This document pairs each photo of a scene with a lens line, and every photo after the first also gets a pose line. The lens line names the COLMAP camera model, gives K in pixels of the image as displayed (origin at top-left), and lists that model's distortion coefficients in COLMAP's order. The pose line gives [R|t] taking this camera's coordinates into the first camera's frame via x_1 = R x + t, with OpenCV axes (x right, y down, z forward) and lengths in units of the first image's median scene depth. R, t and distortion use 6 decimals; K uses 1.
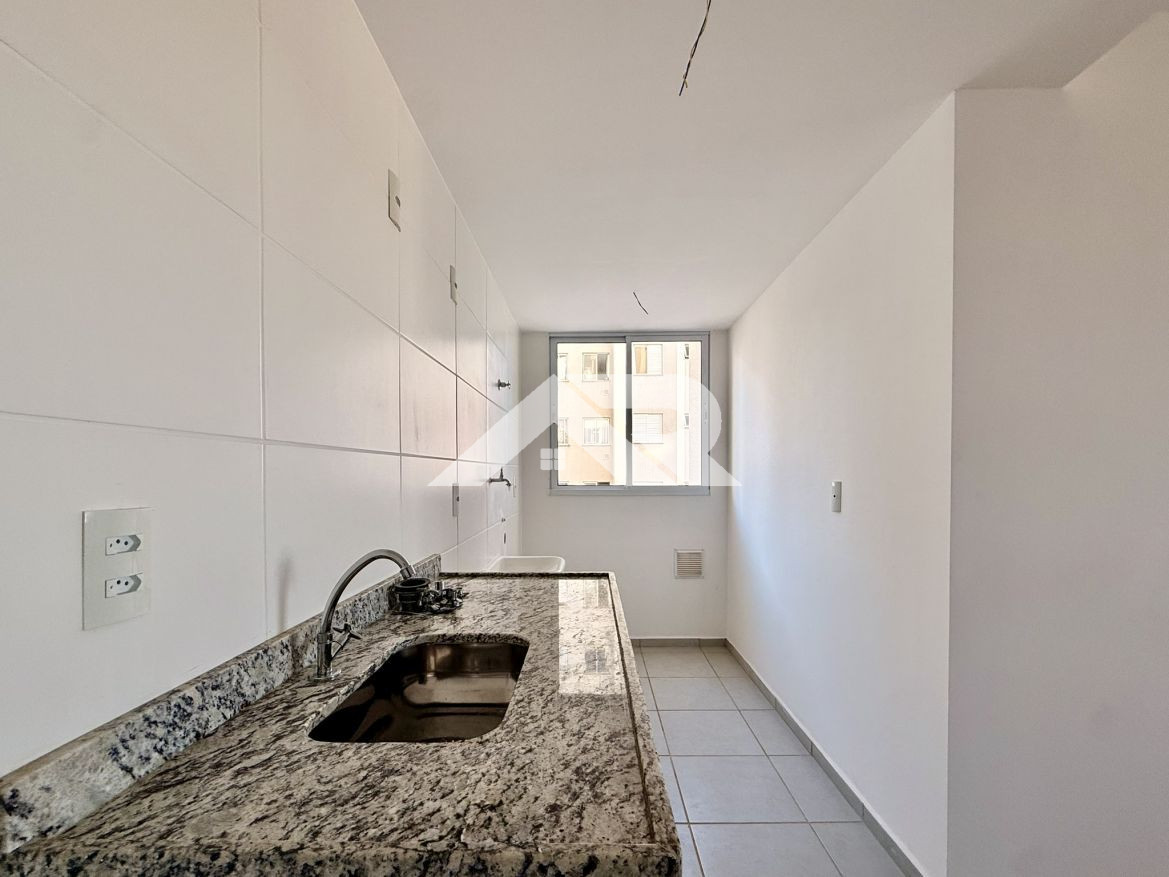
lens RADIAL K [[472.1, 0, 587.9], [0, 472.1, 434.2], [0, 0, 1]] dist [-0.000781, 0.000231]
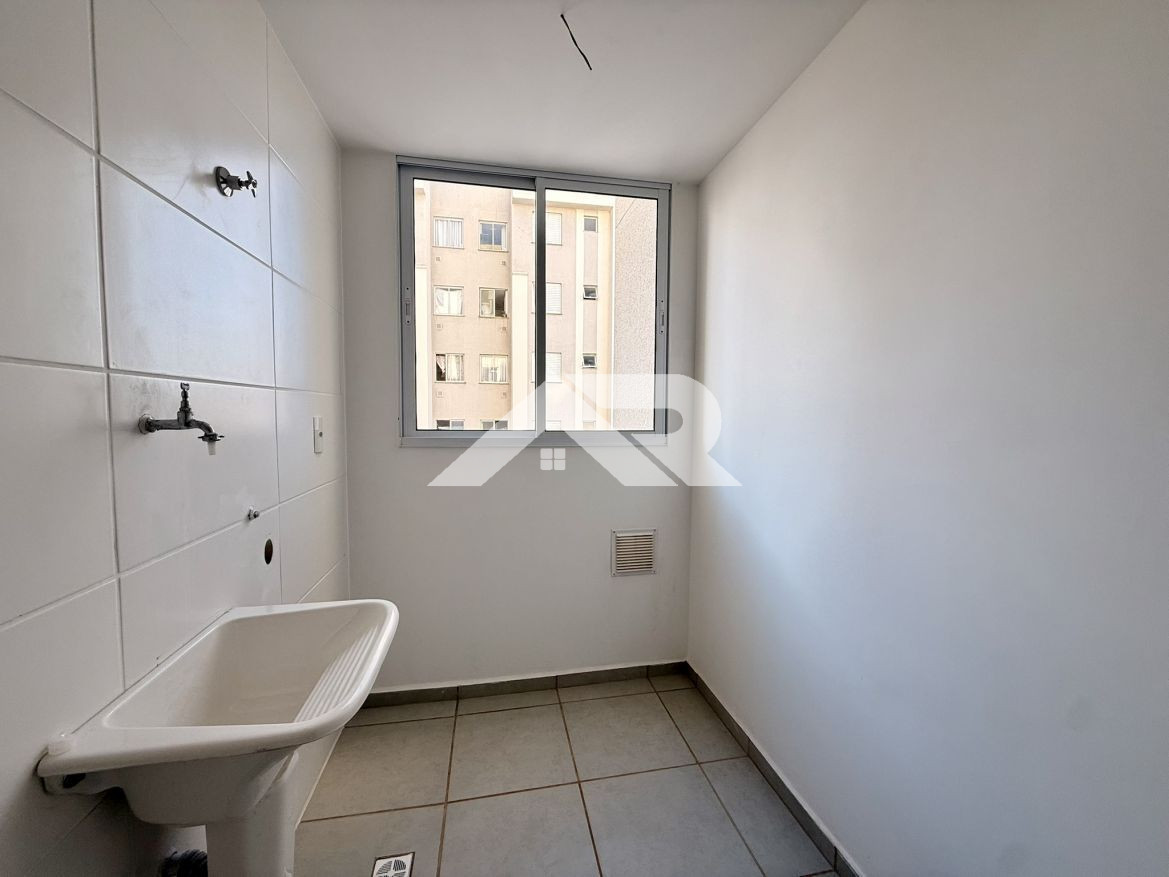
lens RADIAL K [[472.1, 0, 583.1], [0, 472.1, 432.4], [0, 0, 1]] dist [-0.000781, 0.000231]
pose [[0.979245, -0.003050, 0.202655, 0.019625], [-0.021958, 0.992405, 0.121041, 0.037859], [-0.201485, -0.122978, 0.971741, 0.414078]]
